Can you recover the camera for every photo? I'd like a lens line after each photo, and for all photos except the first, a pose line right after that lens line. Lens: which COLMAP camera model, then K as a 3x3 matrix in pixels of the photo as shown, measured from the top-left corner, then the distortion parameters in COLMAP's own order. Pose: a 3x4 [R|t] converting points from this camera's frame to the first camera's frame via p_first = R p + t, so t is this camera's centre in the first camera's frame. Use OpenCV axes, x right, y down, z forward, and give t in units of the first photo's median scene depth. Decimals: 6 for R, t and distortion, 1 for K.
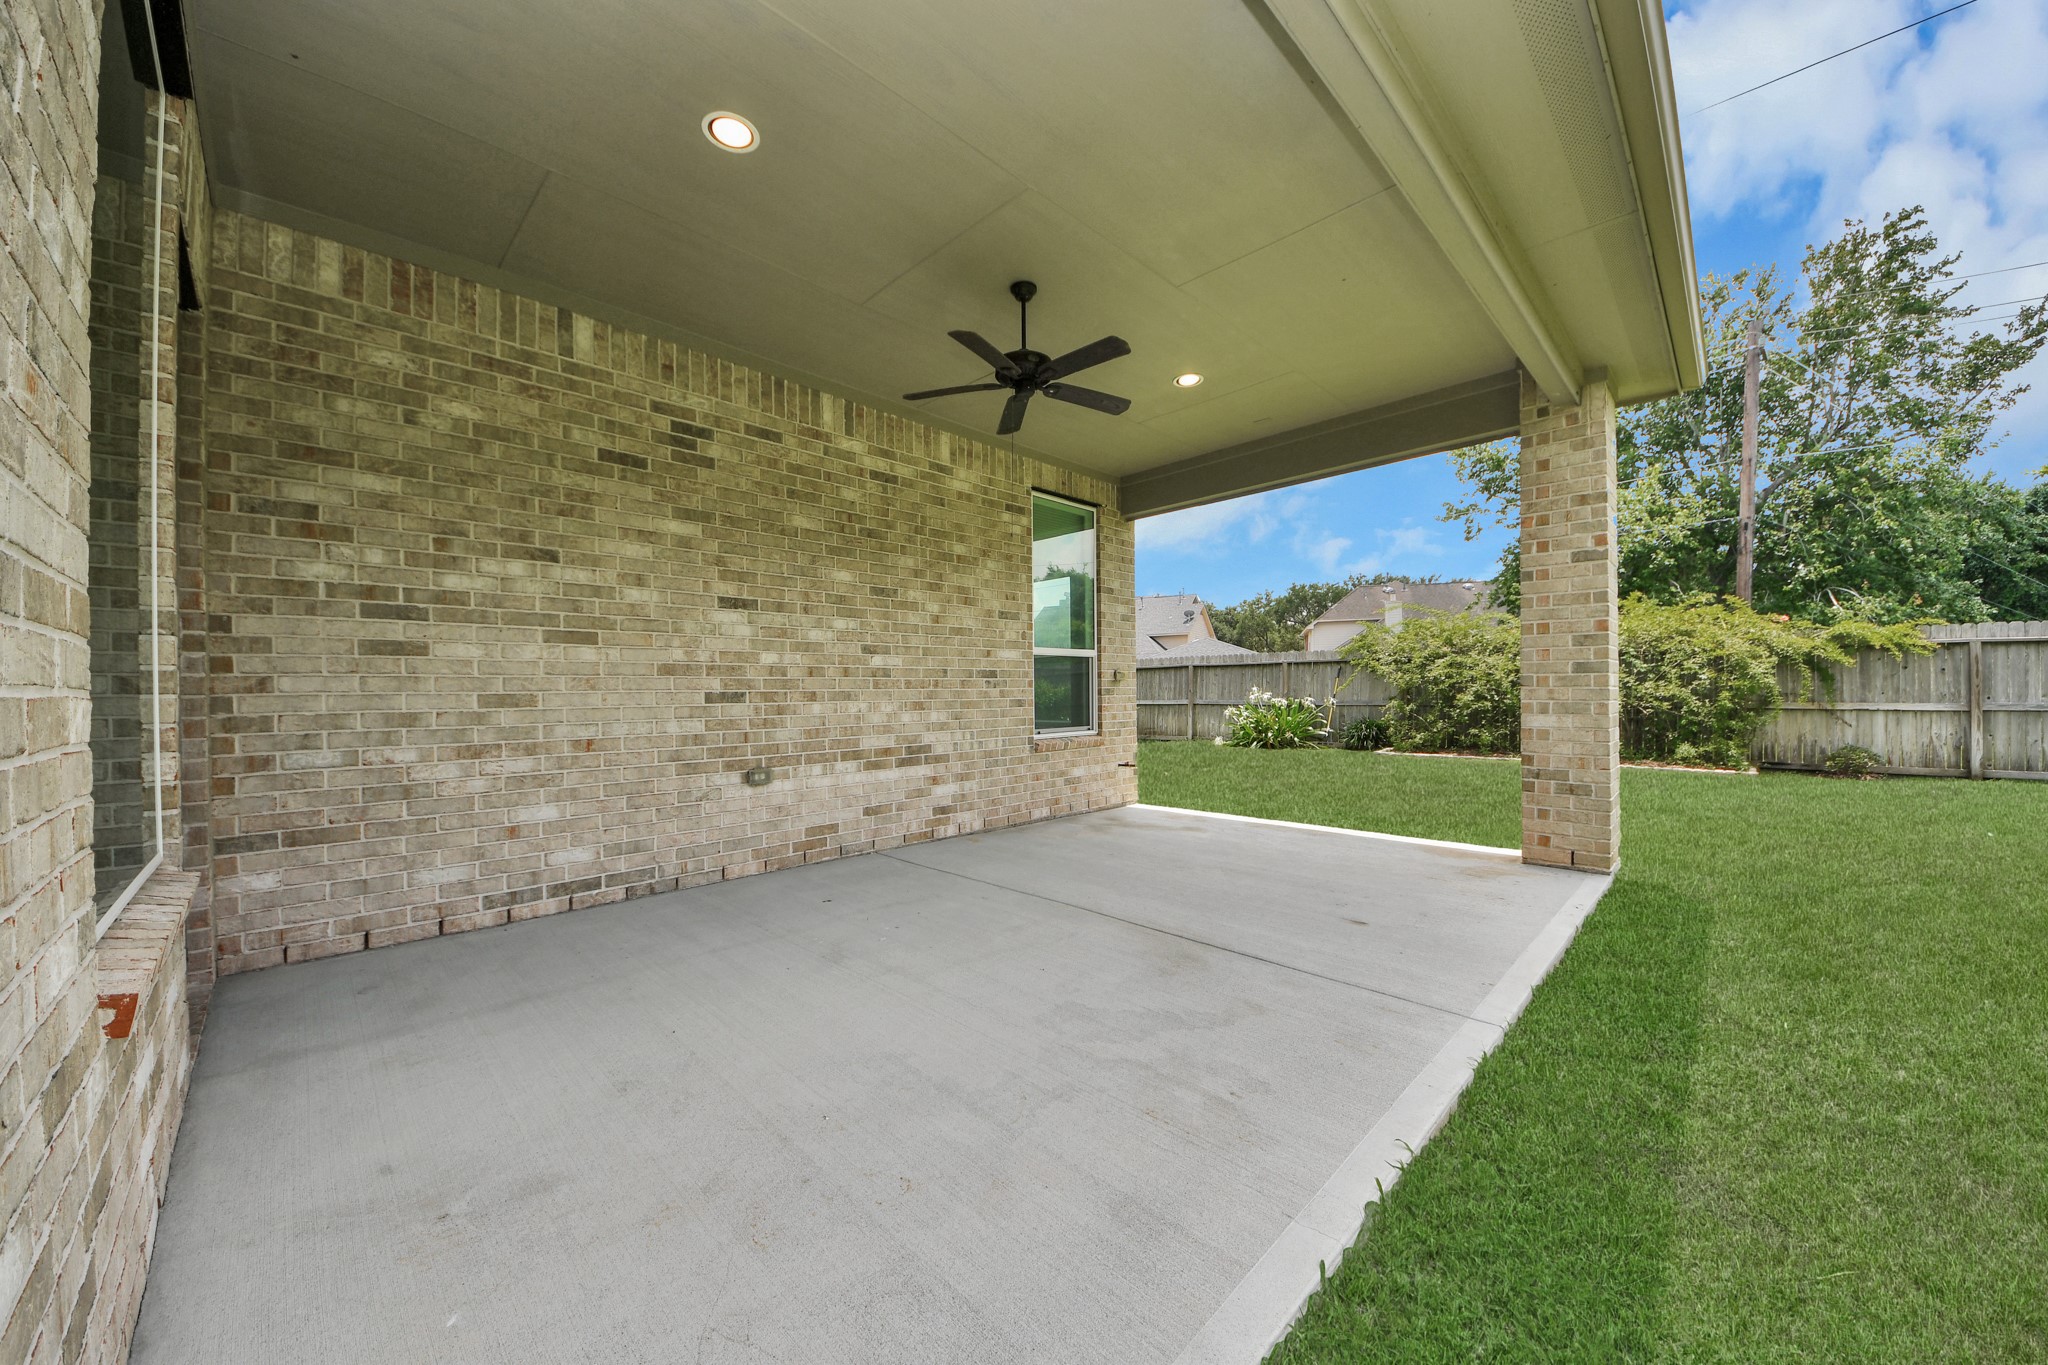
lens RADIAL K [[733.6, 0, 1021.7], [0, 733.6, 686.8], [0, 0, 1]] dist [0.022188, -0.012482]
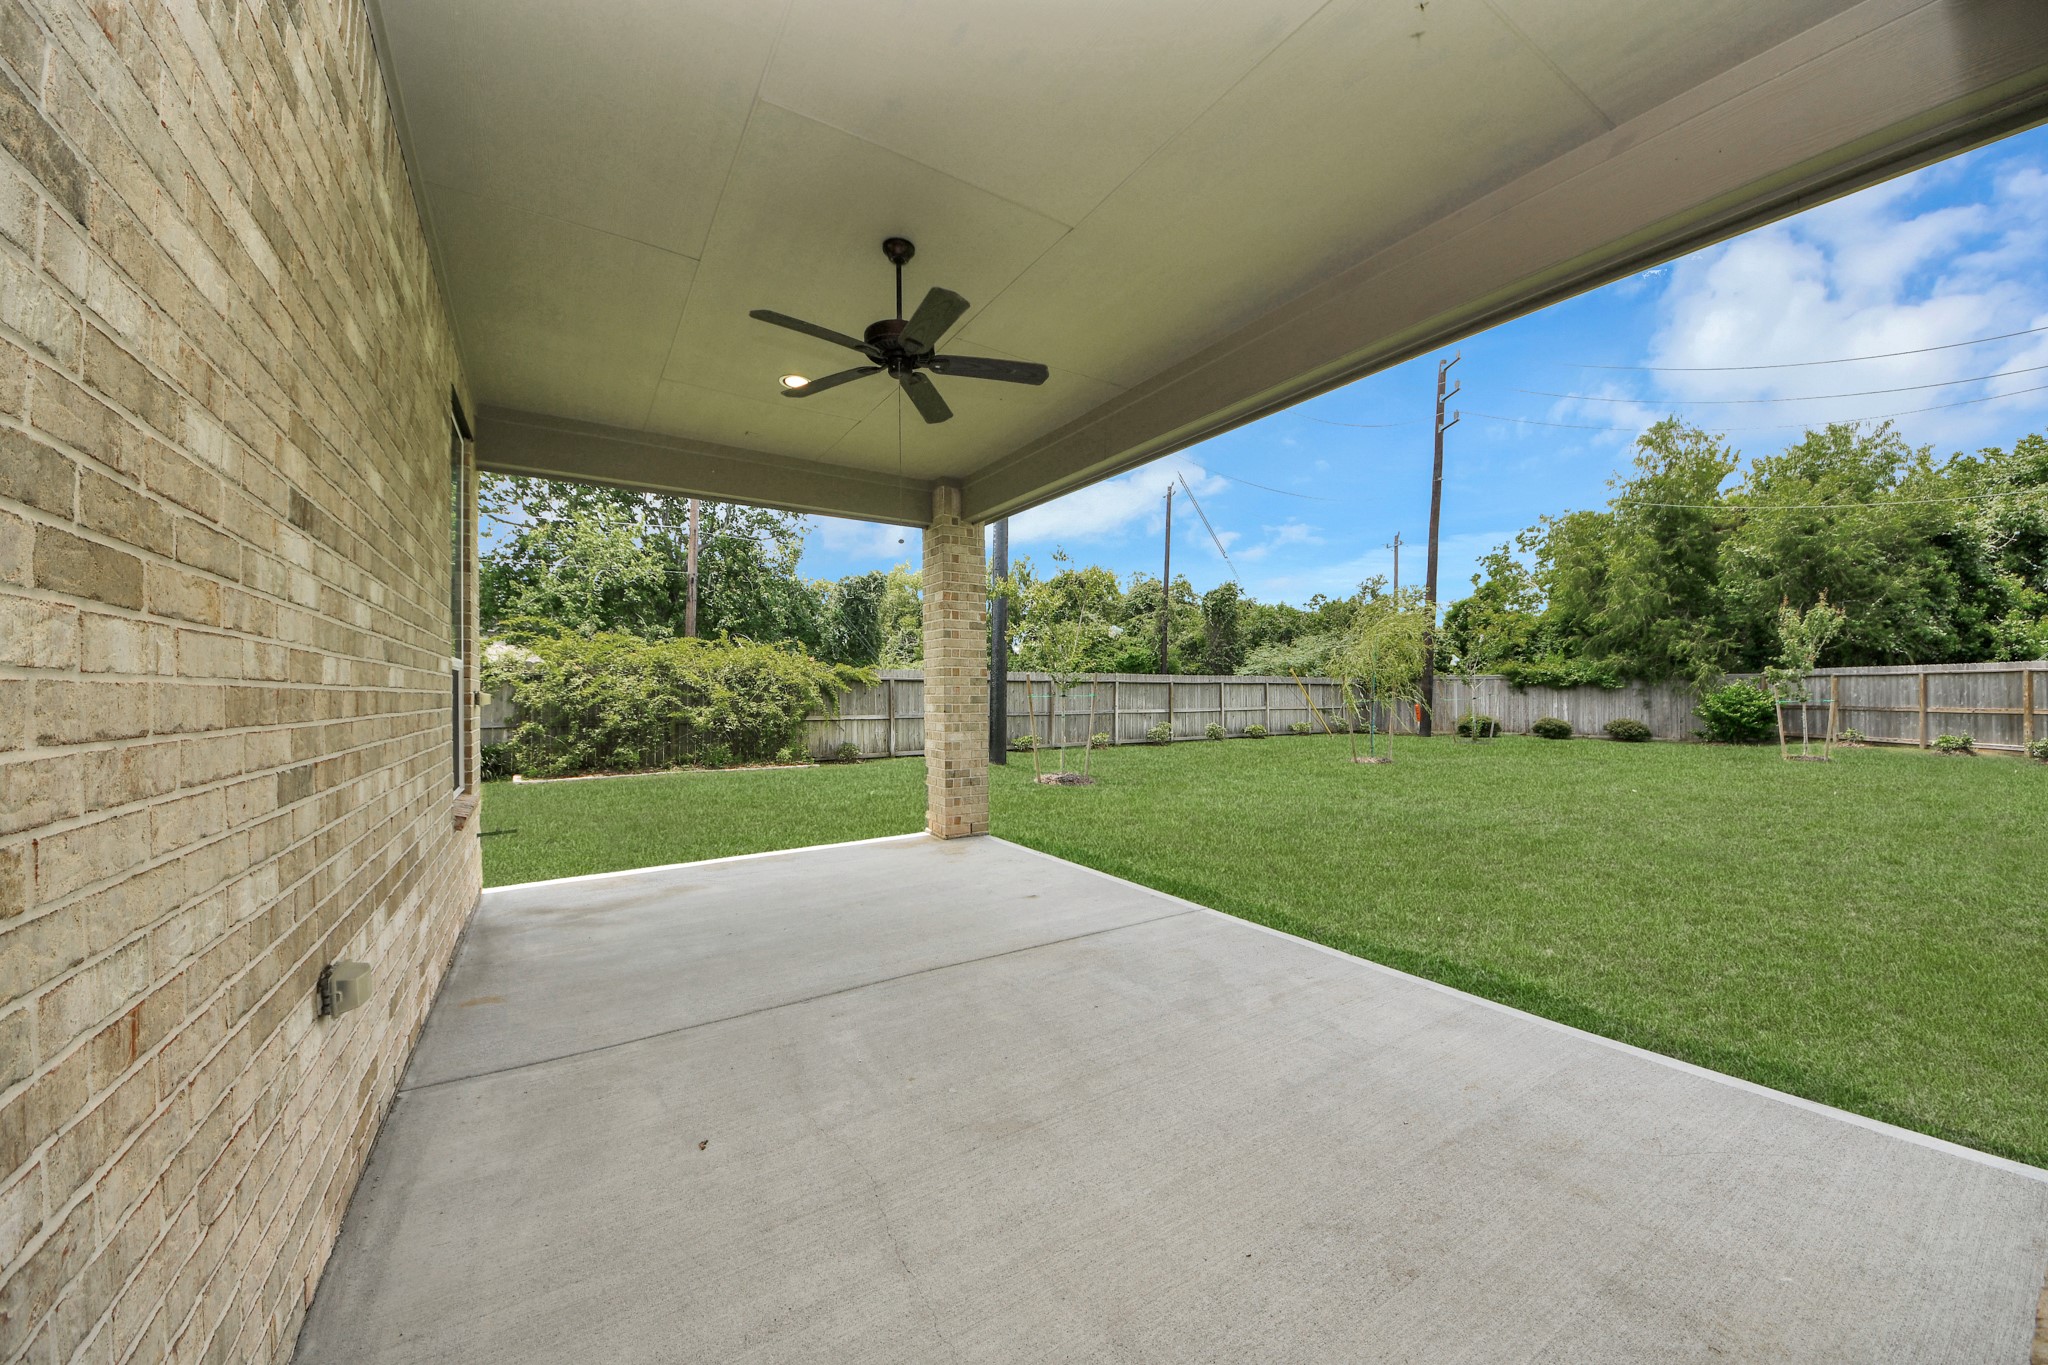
lens RADIAL K [[733.6, 0, 1021.7], [0, 733.6, 686.8], [0, 0, 1]] dist [0.022188, -0.012482]
pose [[0.210256, 0.017274, 0.977494, -0.334952], [-0.002434, 0.999850, -0.017146, -0.013994], [-0.977643, 0.001226, 0.210266, 0.296461]]
